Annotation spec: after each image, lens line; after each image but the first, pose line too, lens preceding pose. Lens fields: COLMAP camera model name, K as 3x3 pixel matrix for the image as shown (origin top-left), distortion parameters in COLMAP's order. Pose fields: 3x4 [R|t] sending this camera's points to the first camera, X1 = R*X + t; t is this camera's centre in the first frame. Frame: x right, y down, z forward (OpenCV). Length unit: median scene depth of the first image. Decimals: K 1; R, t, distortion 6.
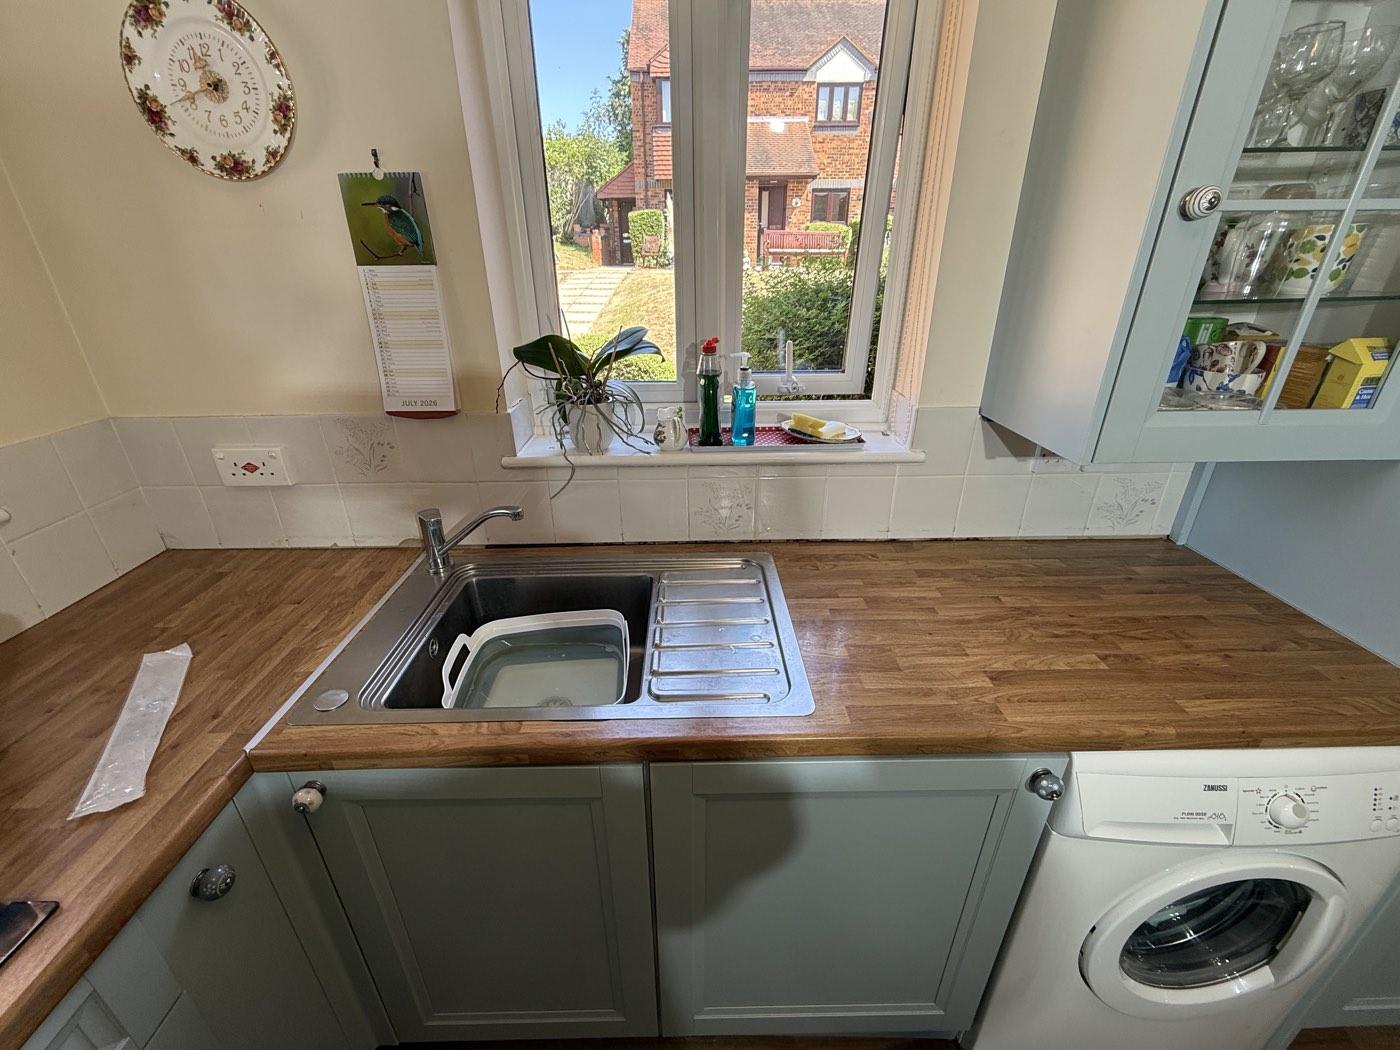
lens RADIAL K [[572.7, 0, 710.1], [0, 572.7, 528.9], [0, 0, 1]] dist [-0.000112, -0.000550]
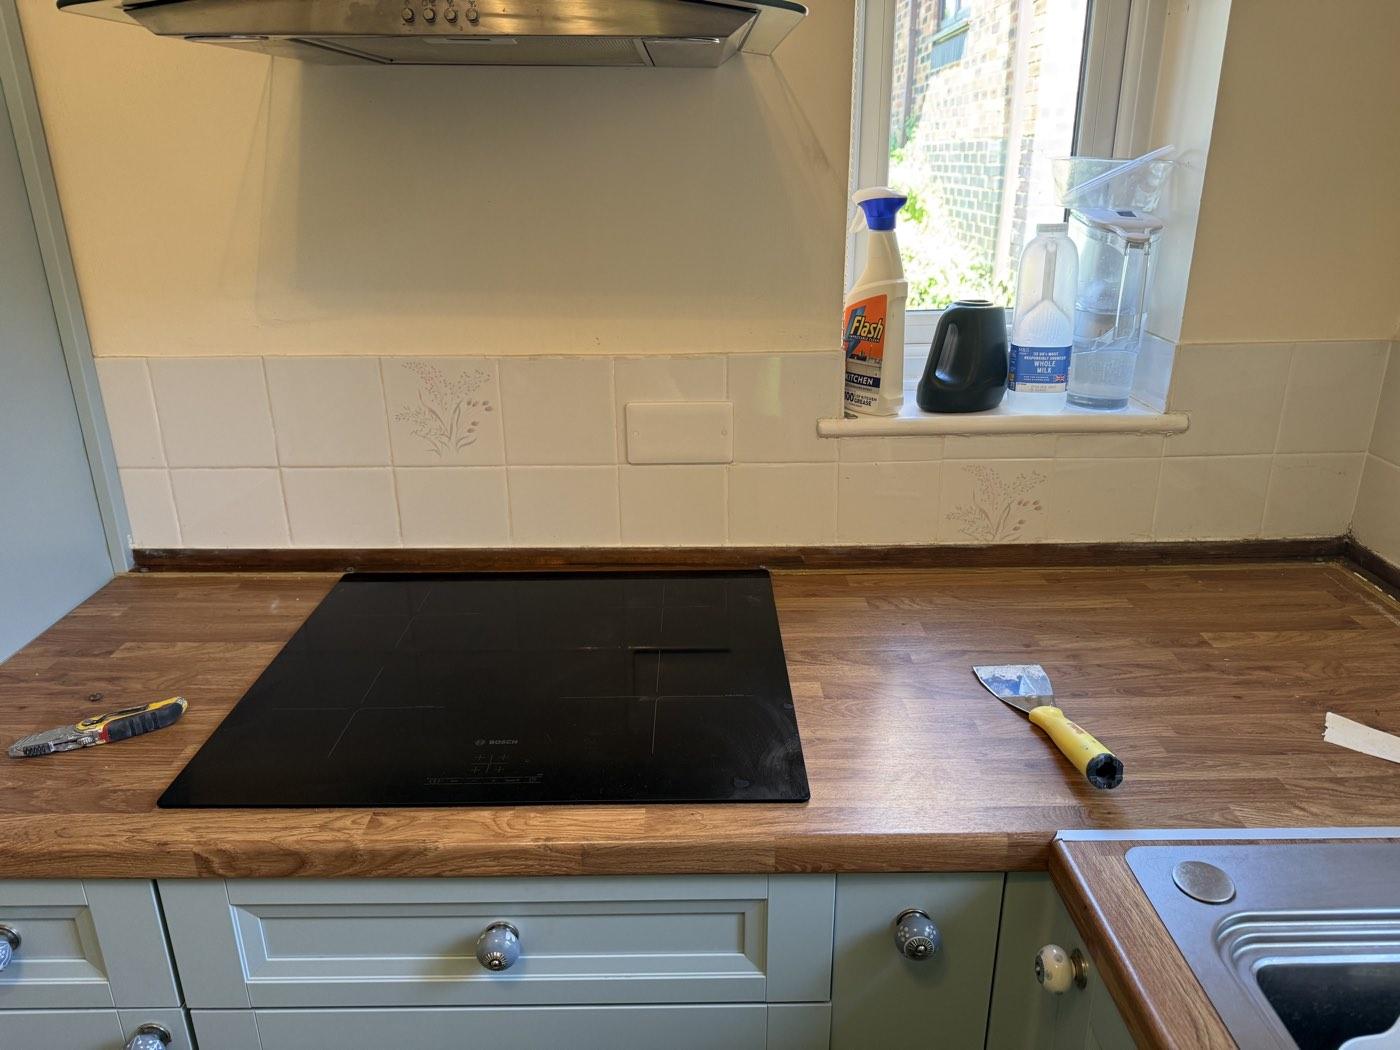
lens RADIAL K [[988.5, 0, 688.3], [0, 988.5, 517.7], [0, 0, 1]] dist [0.019274, -0.028141]
pose [[-0.038144, 0.347010, -0.937085, 0.079650], [-0.410734, 0.849444, 0.331275, -0.077505], [0.910957, 0.397529, 0.110128, 0.271391]]
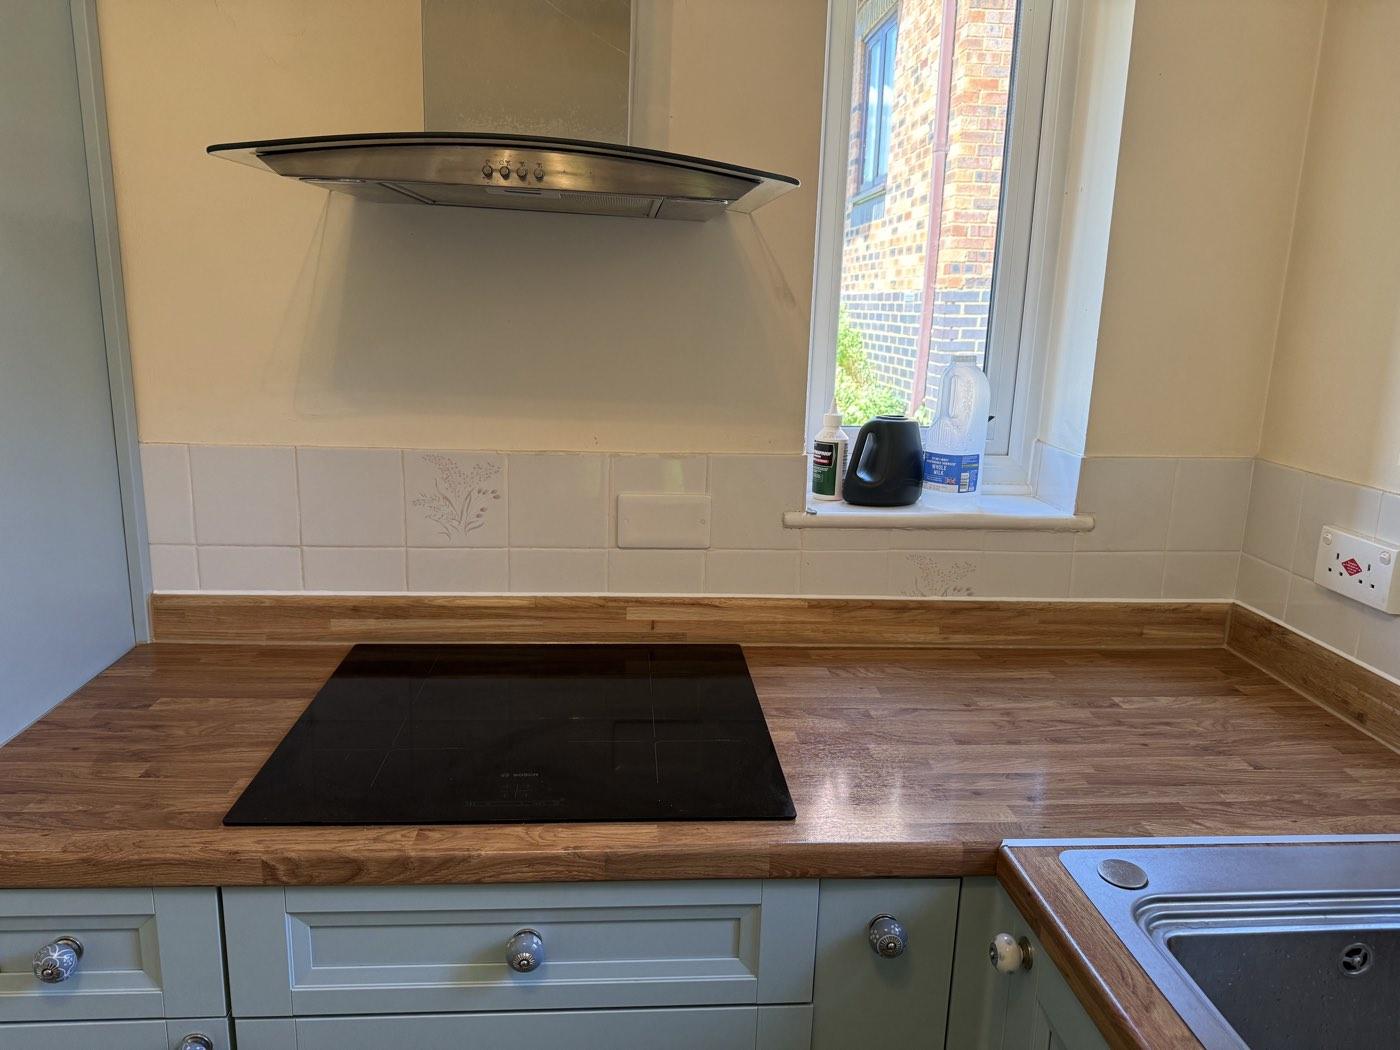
lens RADIAL K [[988.5, 0, 679.9], [0, 988.5, 521.0], [0, 0, 1]] dist [0.019274, -0.028141]
pose [[0.025677, 0.224517, -0.974132, 0.265425], [-0.444680, 0.875302, 0.190018, -0.032903], [0.895321, 0.428298, 0.122313, 0.200955]]
